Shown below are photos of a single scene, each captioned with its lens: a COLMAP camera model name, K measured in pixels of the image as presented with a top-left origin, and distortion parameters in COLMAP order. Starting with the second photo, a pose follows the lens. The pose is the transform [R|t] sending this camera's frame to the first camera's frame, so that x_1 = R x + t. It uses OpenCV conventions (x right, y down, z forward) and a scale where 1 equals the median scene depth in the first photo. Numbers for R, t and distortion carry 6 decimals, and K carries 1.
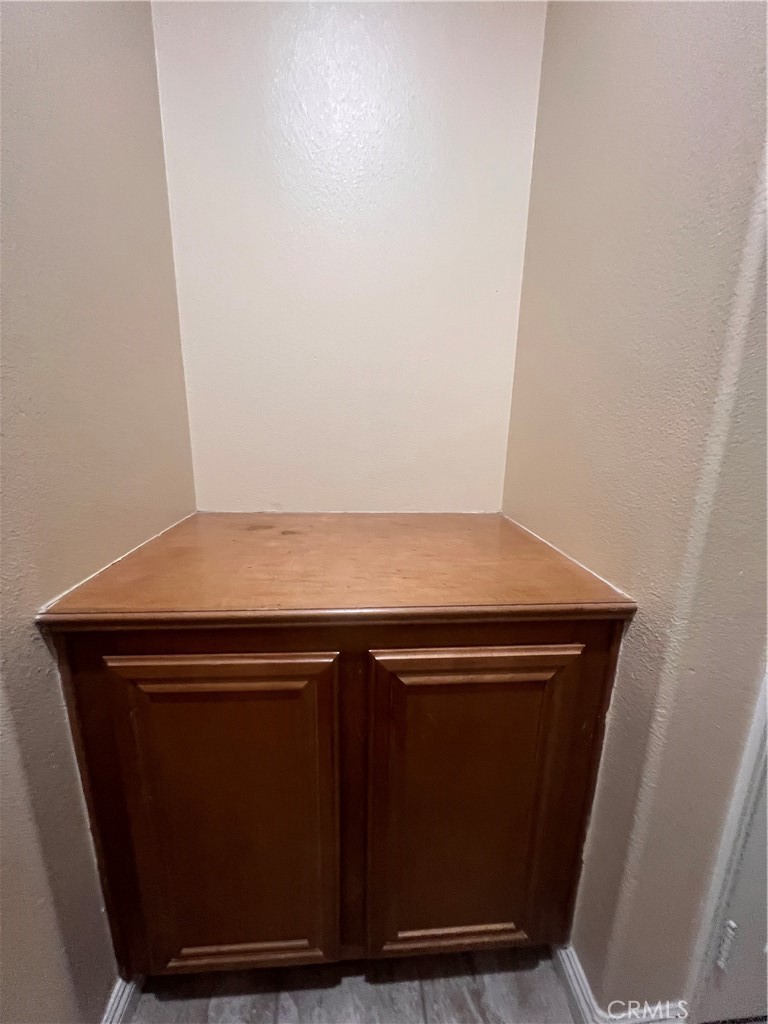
lens RADIAL K [[412.9, 0, 385.5], [0, 412.9, 511.3], [0, 0, 1]] dist [0.001928, 0.000686]
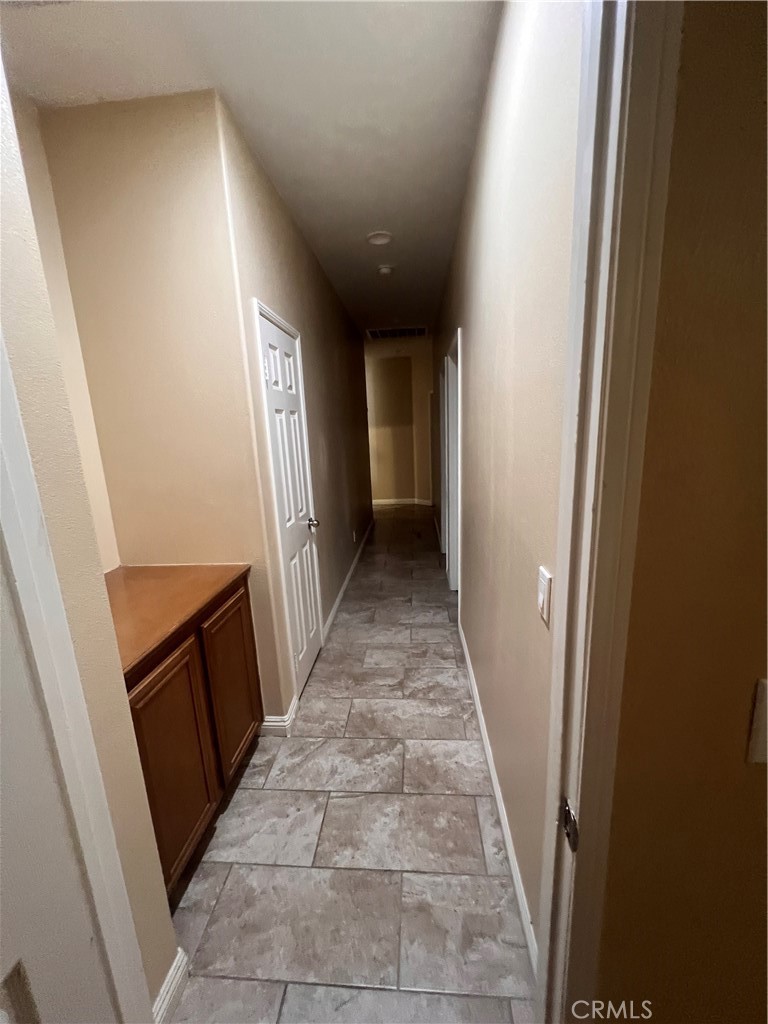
lens RADIAL K [[412.9, 0, 384.8], [0, 412.9, 510.3], [0, 0, 1]] dist [0.001928, 0.000686]
pose [[0.156528, -0.237399, 0.958718, -1.656436], [0.269293, 0.944164, 0.189829, -0.363691], [-0.950253, 0.228462, 0.211718, -0.466342]]
